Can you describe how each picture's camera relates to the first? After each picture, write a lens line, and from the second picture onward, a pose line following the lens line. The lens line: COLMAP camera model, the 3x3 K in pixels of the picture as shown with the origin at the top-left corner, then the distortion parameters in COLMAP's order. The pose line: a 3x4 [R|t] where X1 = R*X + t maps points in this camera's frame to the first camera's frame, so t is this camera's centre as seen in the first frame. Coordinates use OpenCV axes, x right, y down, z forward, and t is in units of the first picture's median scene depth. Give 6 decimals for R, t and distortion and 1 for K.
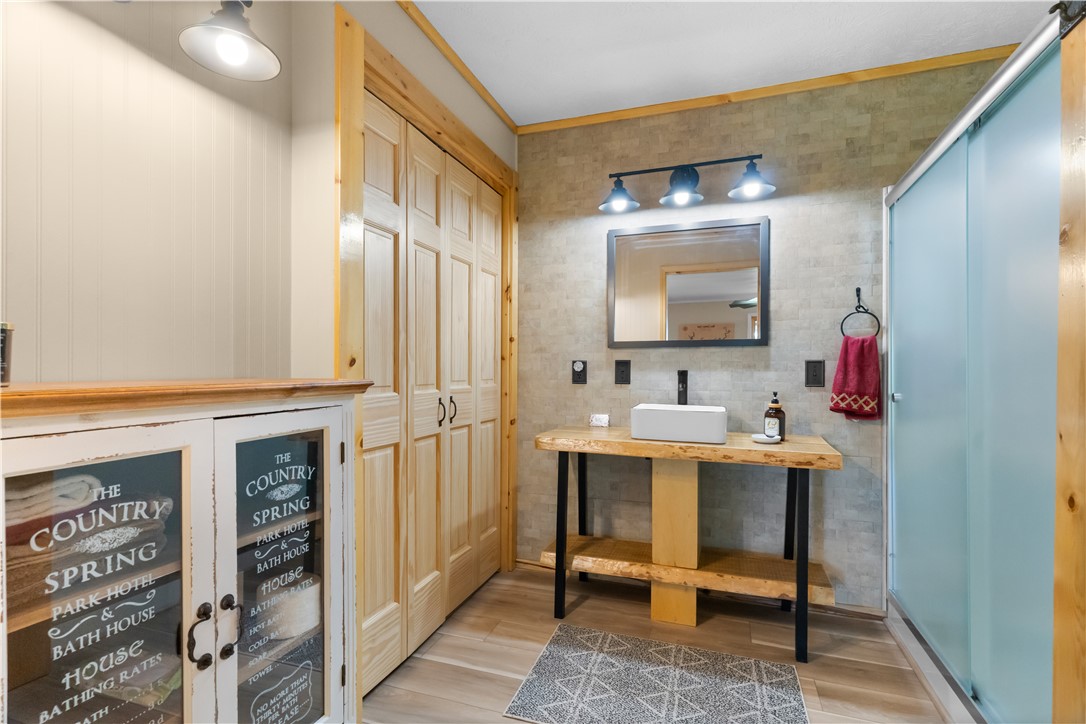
lens RADIAL K [[514.7, 0, 542.6], [0, 514.7, 371.0], [0, 0, 1]] dist [0.000478, 0.000194]
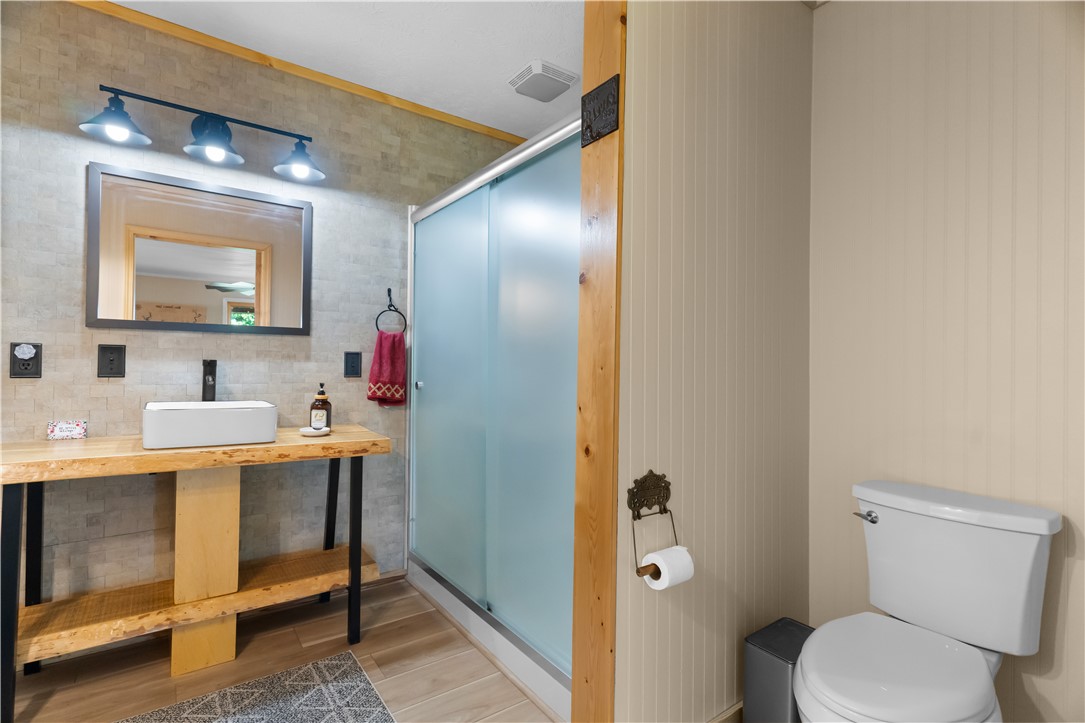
lens RADIAL K [[512.2, 0, 542.5], [0, 512.2, 361.5], [0, 0, 1]] dist [0.001144, -0.000176]
pose [[0.561691, 0.010535, 0.827280, -0.120779], [-0.012014, 0.999917, -0.004577, -0.001481], [-0.827260, -0.007368, 0.561771, 0.095901]]
